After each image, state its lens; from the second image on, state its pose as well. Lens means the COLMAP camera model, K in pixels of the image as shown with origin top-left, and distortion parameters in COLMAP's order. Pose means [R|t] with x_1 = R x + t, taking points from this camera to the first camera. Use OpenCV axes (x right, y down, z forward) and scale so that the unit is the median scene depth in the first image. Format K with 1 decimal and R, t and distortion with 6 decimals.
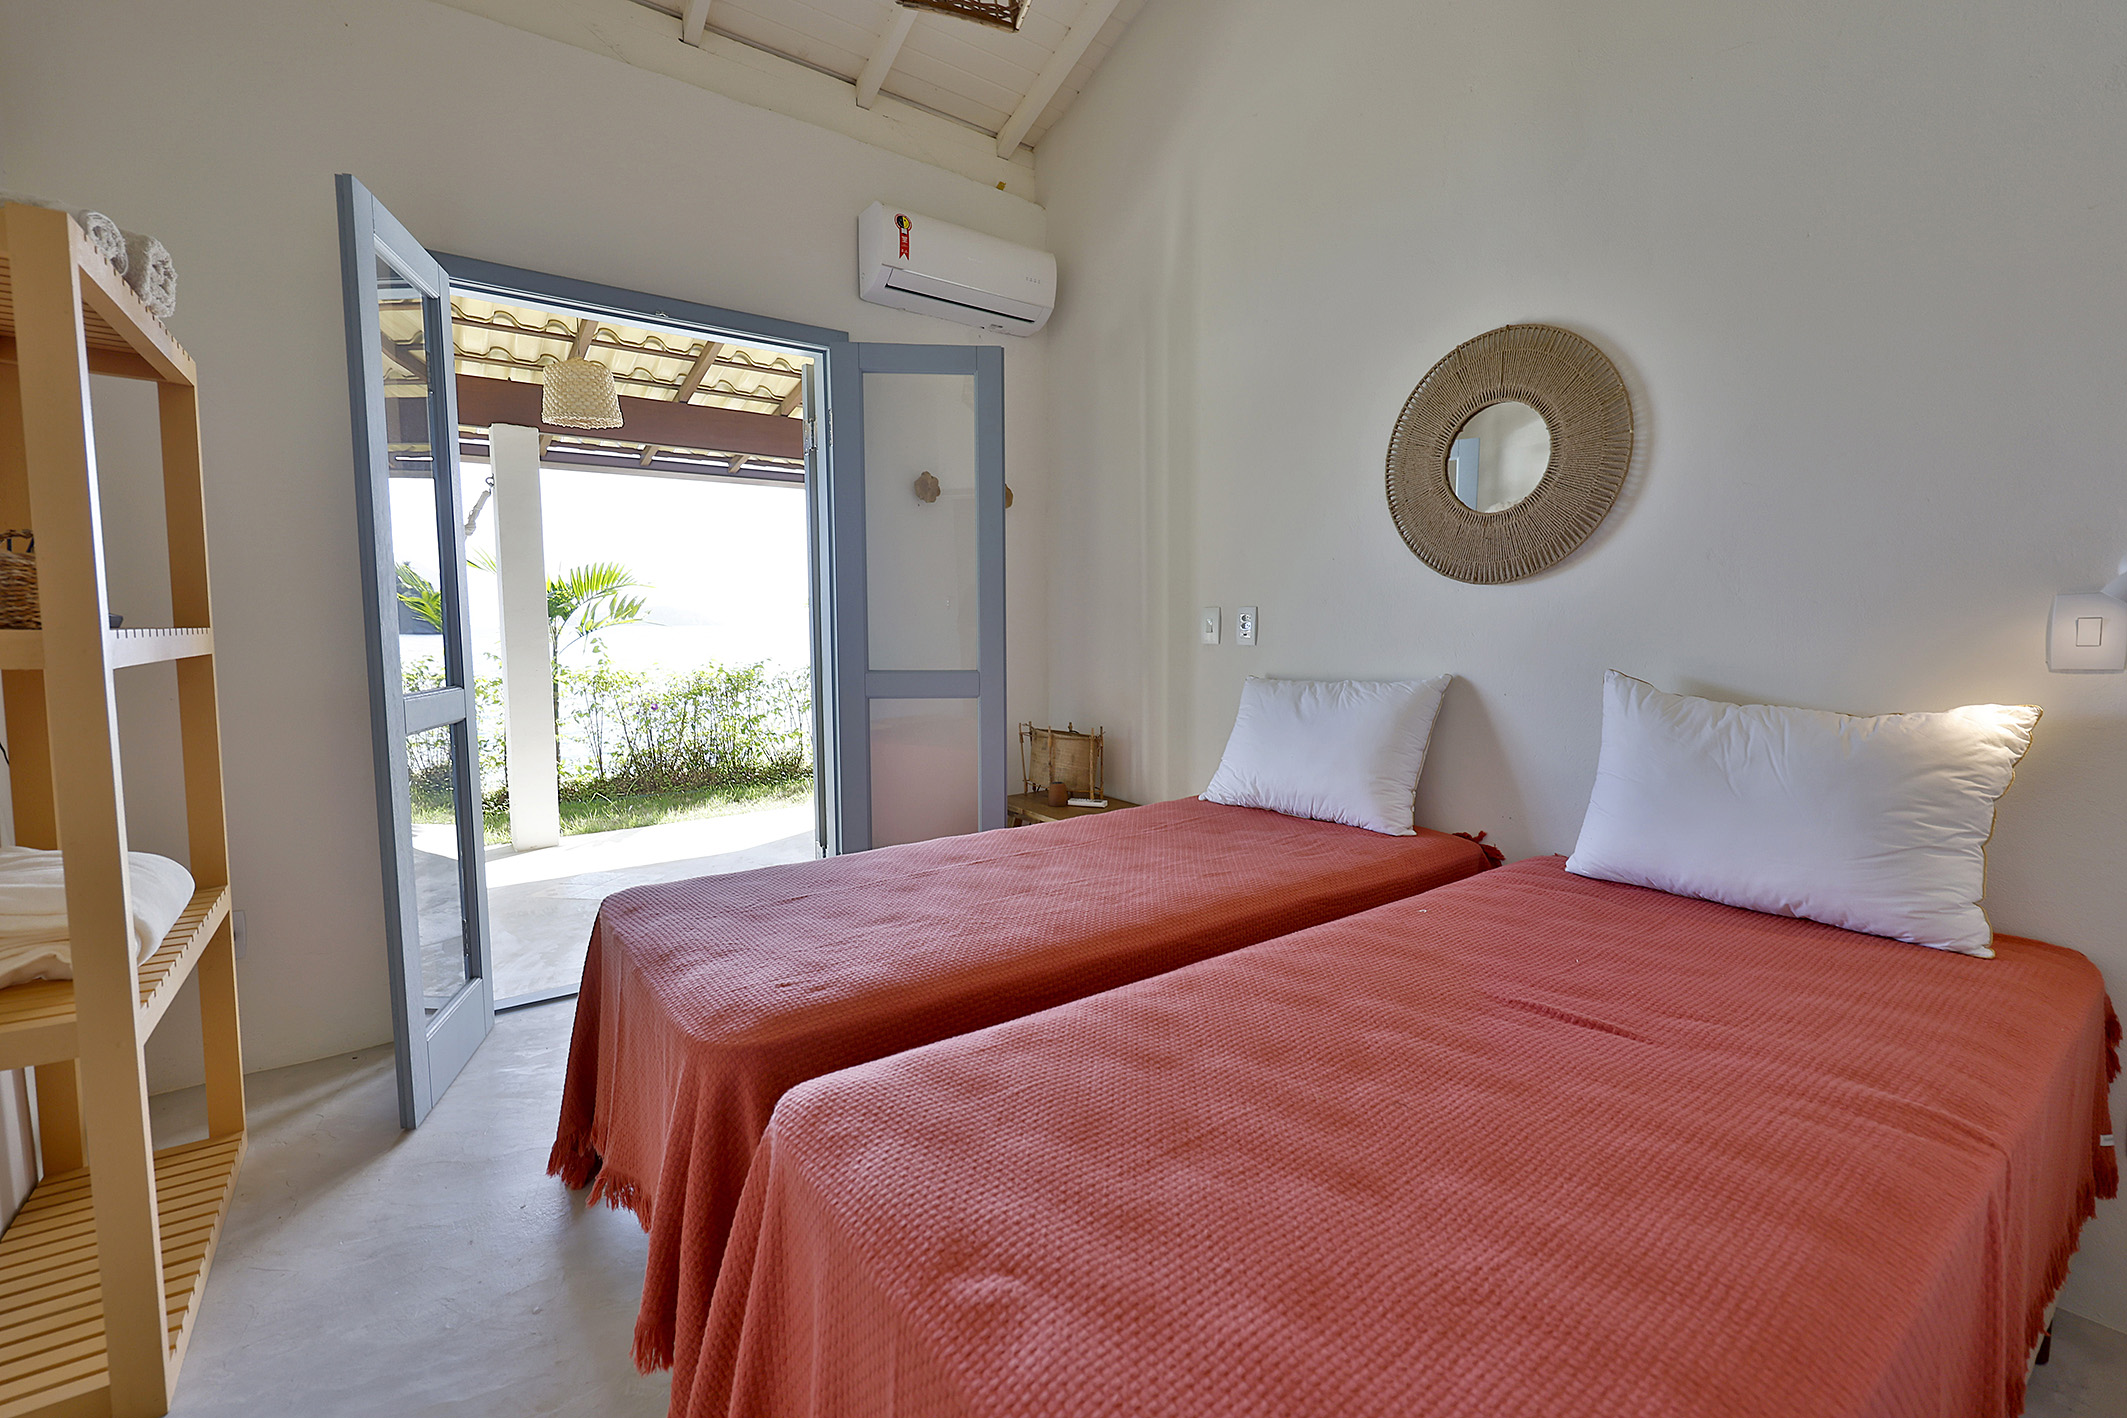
lens RADIAL K [[914.2, 0, 1063.5], [0, 914.2, 709.0], [0, 0, 1]] dist [-0.002605, -0.000453]
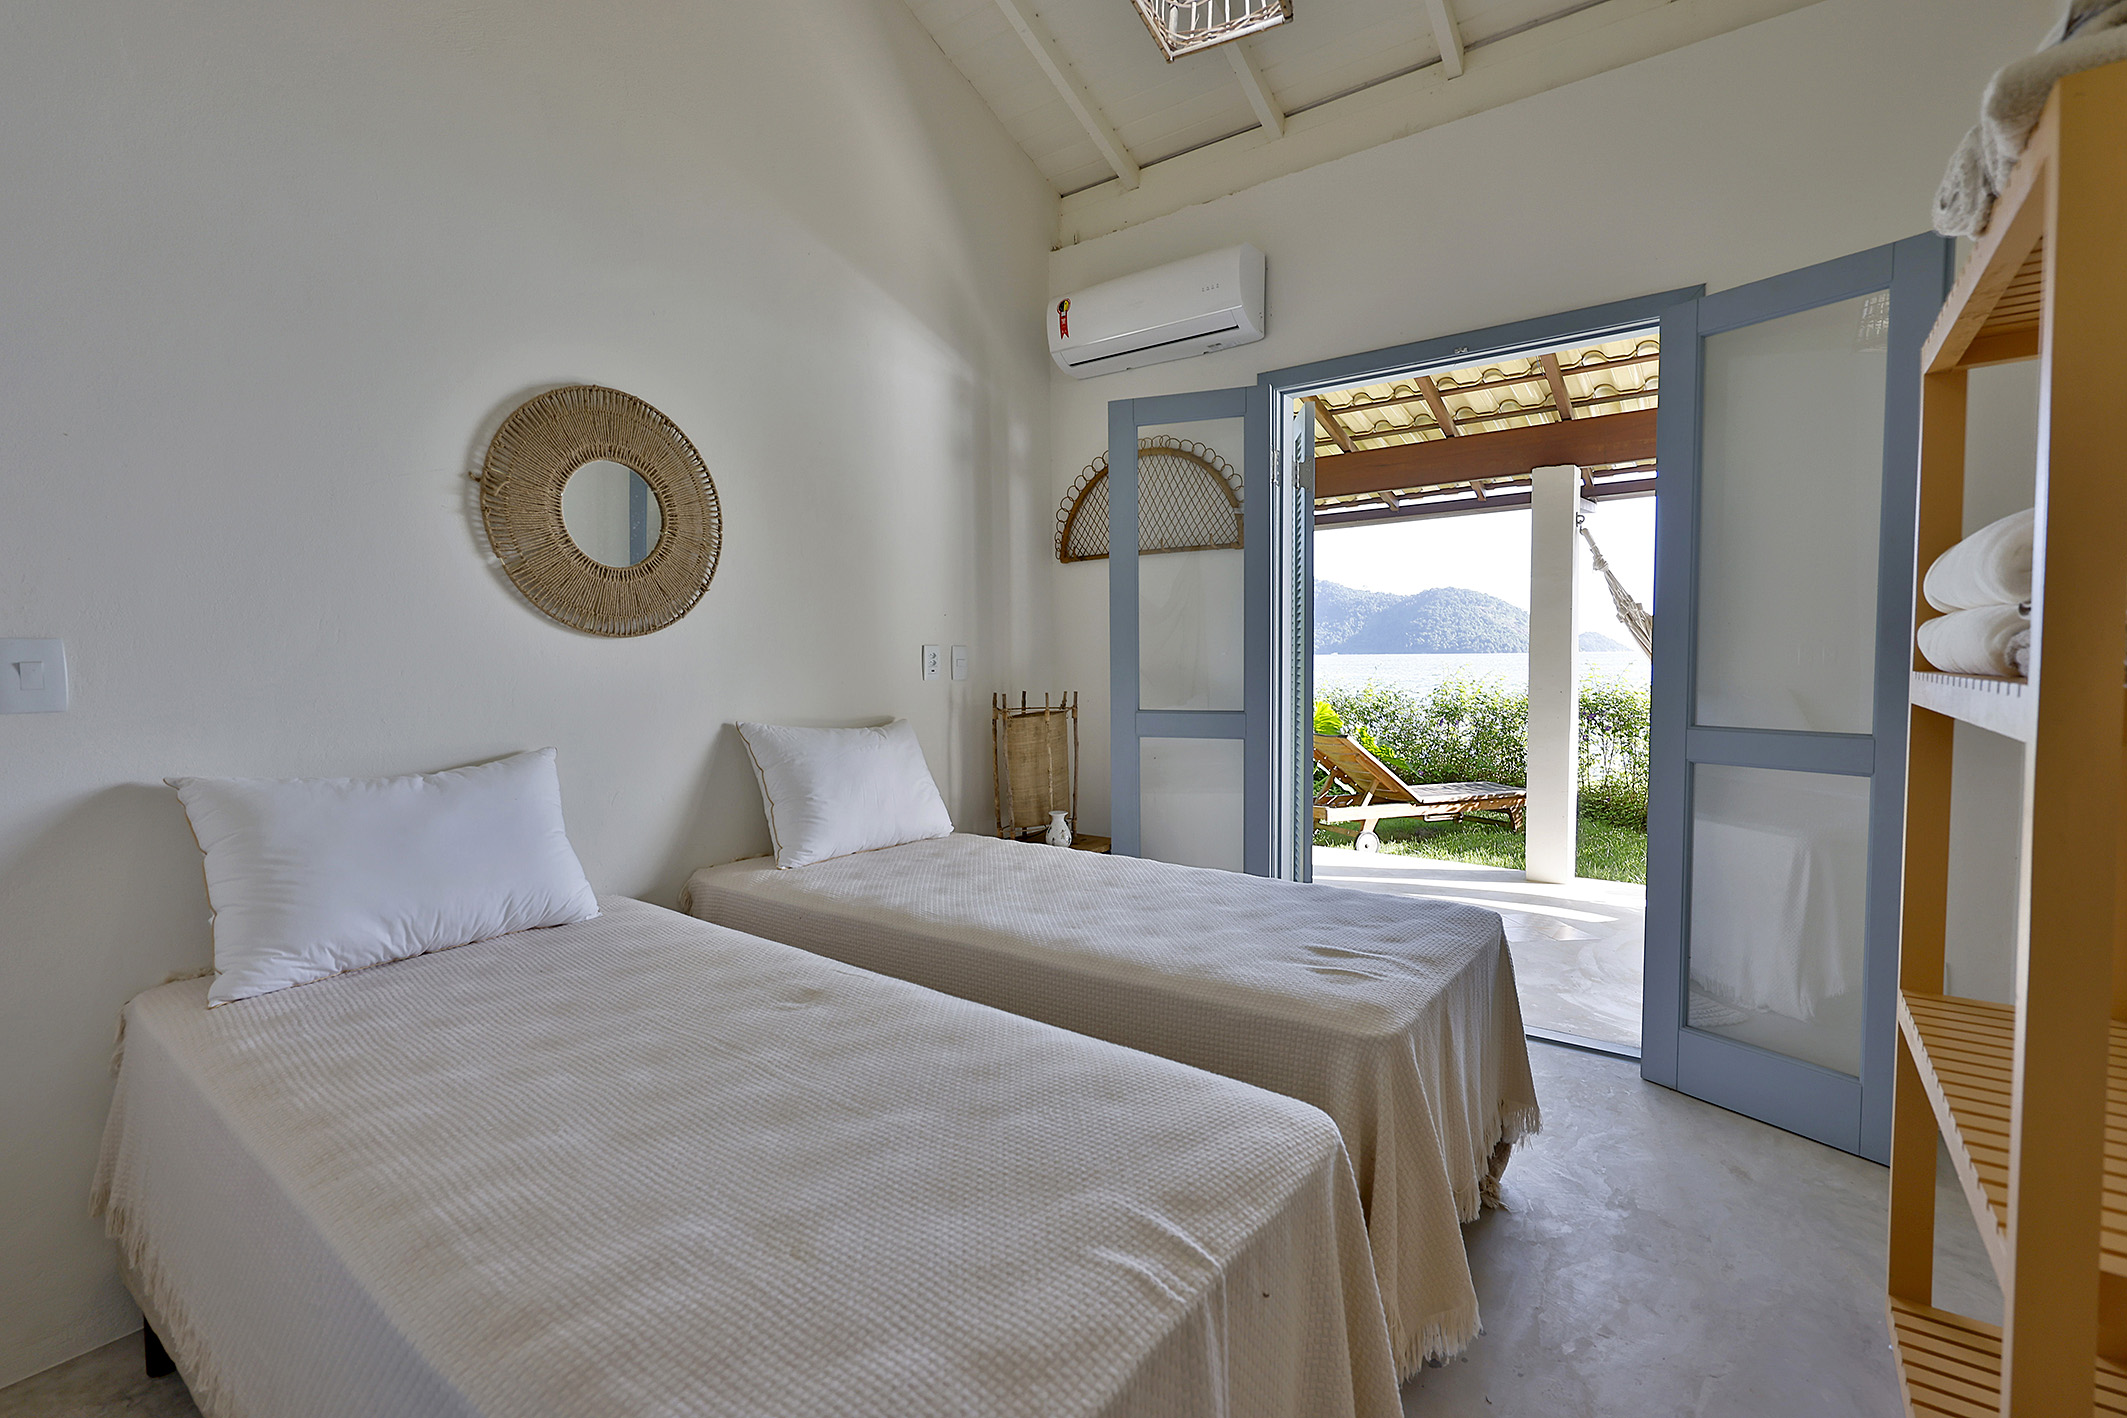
lens RADIAL K [[957.0, 0, 1063.5], [0, 957.0, 709.0], [0, 0, 1]] dist [-0.001485, -0.000235]
pose [[0.309830, 0.037984, -0.950033, 0.380251], [-0.079648, 0.996726, 0.013876, -0.024488], [0.947450, 0.071369, 0.311841, 0.269378]]
